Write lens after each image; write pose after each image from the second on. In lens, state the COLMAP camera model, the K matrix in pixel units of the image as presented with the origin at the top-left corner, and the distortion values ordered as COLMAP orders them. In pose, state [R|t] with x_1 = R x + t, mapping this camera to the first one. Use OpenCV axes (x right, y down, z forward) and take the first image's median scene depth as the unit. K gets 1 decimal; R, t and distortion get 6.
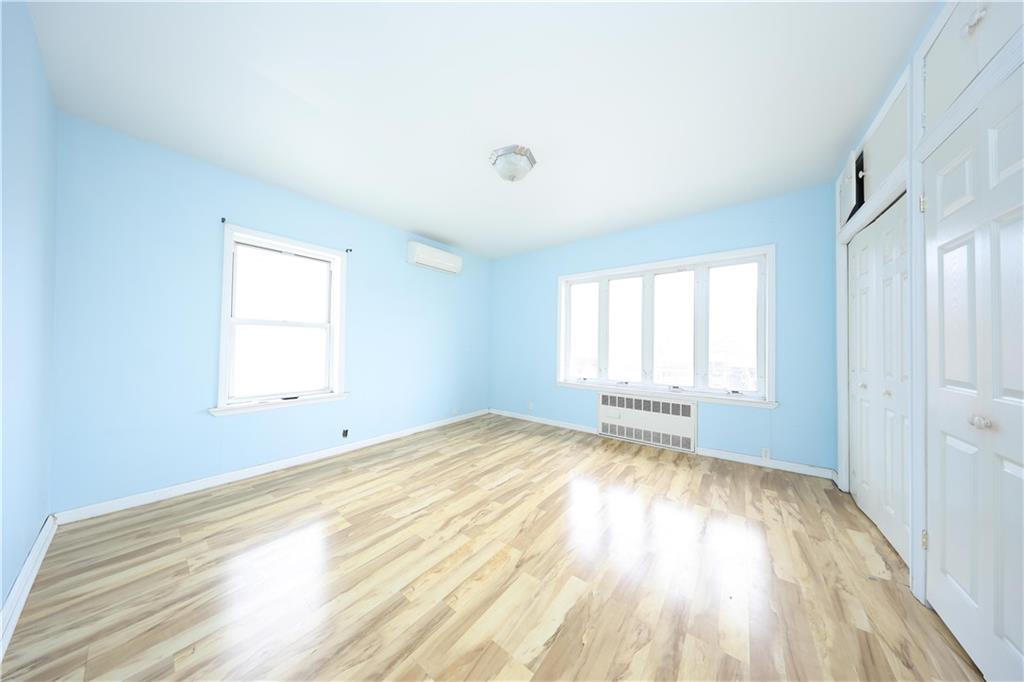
lens RADIAL K [[297.6, 0, 507.3], [0, 297.6, 340.2], [0, 0, 1]] dist [0.000278, 0.000033]
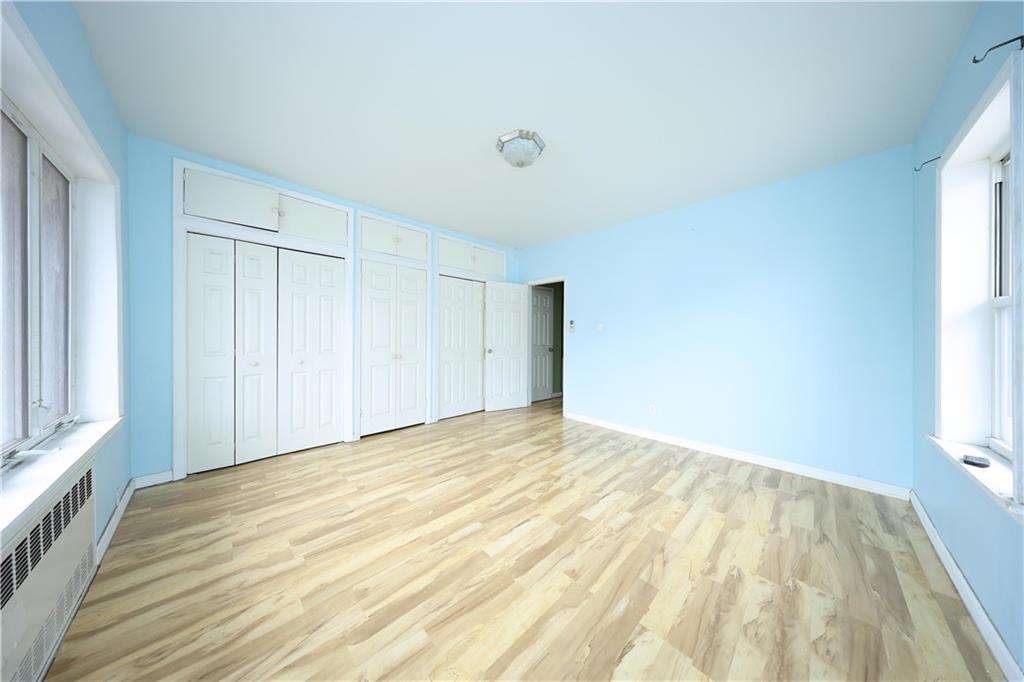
lens RADIAL K [[297.6, 0, 507.3], [0, 297.6, 340.2], [0, 0, 1]] dist [0.000278, 0.000033]
pose [[-0.990041, -0.019817, 0.139377, -0.080651], [-0.020231, 0.999794, -0.001554, 0.023045], [-0.139318, -0.004358, -0.990238, 1.878391]]
